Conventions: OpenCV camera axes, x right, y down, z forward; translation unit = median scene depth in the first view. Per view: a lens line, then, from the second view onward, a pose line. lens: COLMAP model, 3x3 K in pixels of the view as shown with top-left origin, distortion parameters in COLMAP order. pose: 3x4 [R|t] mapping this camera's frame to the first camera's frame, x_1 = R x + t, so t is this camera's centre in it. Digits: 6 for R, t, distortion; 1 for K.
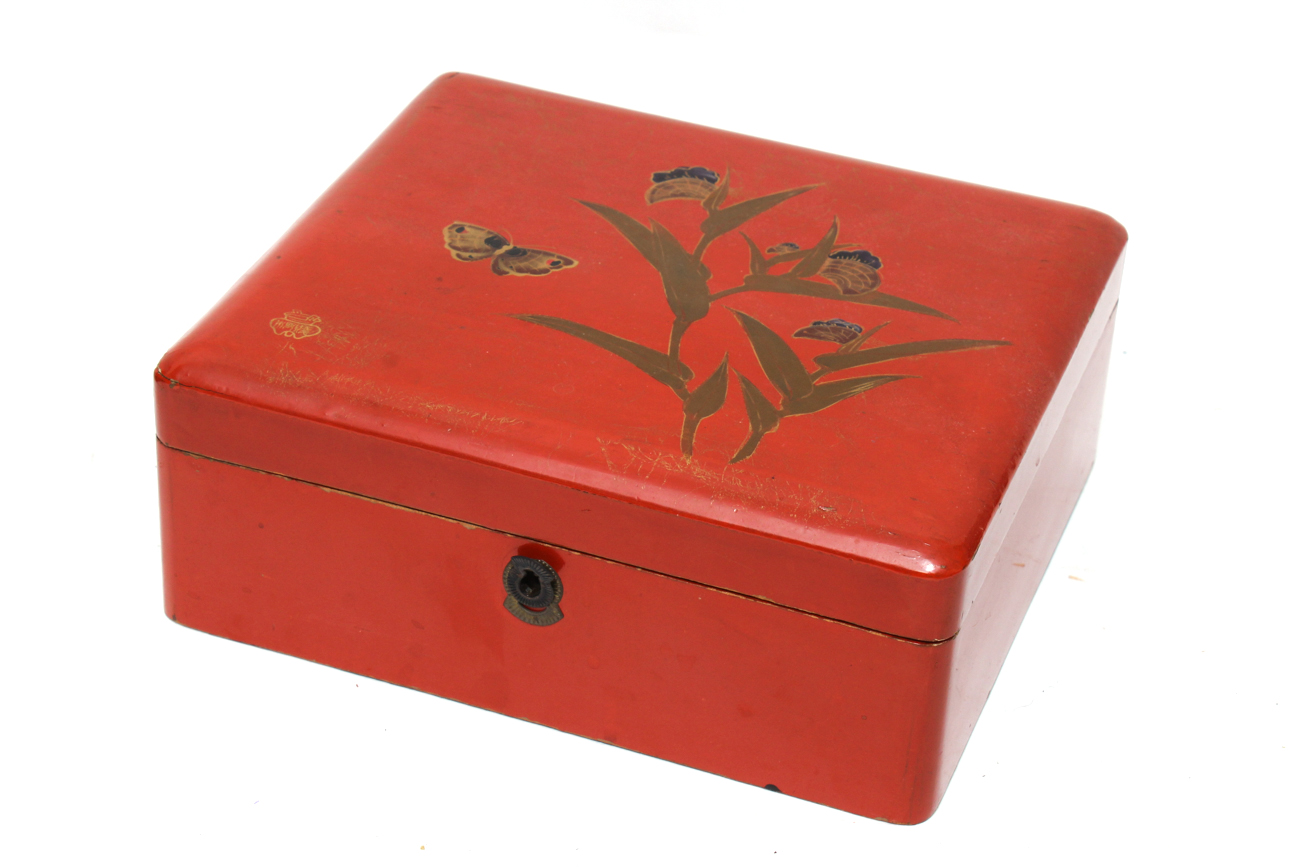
lens RADIAL K [[3089.5, 0, 650.0], [0, 3089.5, 433.5], [0, 0, 1]] dist [0.026534, 0.007394]
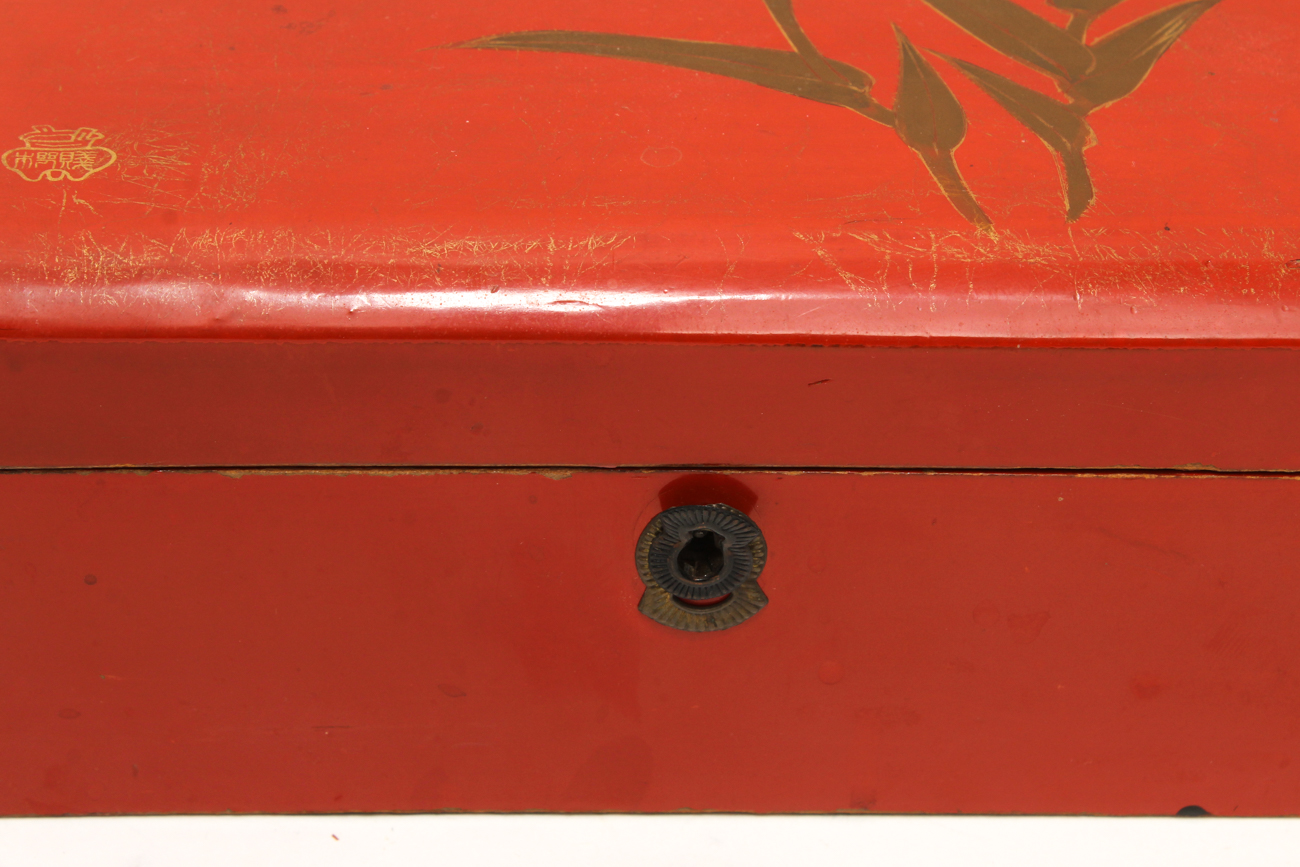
lens RADIAL K [[3084.6, 0, 650.0], [0, 3084.6, 433.5], [0, 0, 1]] dist [0.015247, 0.420746]
pose [[0.926169, -0.244141, 0.287412, -0.181995], [0.223230, 0.969208, 0.103943, -0.023166], [-0.303939, -0.032110, 0.952150, 0.530886]]
